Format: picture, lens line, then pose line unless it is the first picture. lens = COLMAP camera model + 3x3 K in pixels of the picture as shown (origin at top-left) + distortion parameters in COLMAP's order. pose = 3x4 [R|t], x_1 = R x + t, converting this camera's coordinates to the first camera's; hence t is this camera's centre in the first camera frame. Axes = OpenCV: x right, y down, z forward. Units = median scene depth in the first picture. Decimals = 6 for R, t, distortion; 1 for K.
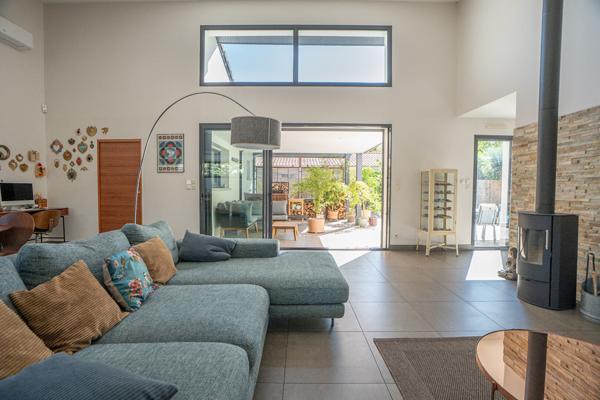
lens RADIAL K [[284.1, 0, 302.3], [0, 284.1, 203.2], [0, 0, 1]] dist [-0.052343, -0.000429]
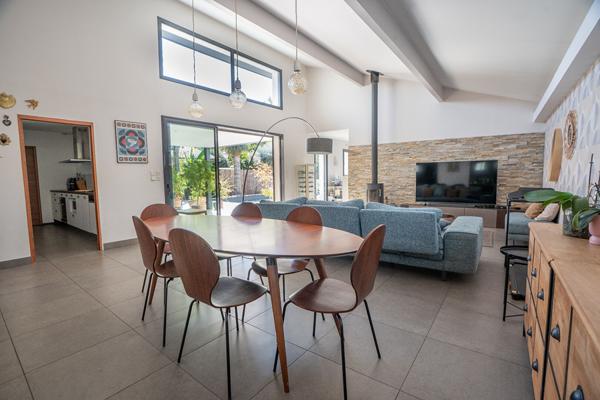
lens RADIAL K [[270.5, 0, 299.8], [0, 270.5, 196.2], [0, 0, 1]] dist [-0.027393, 0.001977]
pose [[0.606730, -0.079057, 0.790967, -0.852344], [0.056626, 0.996813, 0.056195, -0.018311], [-0.792889, 0.010694, 0.609273, 0.013698]]
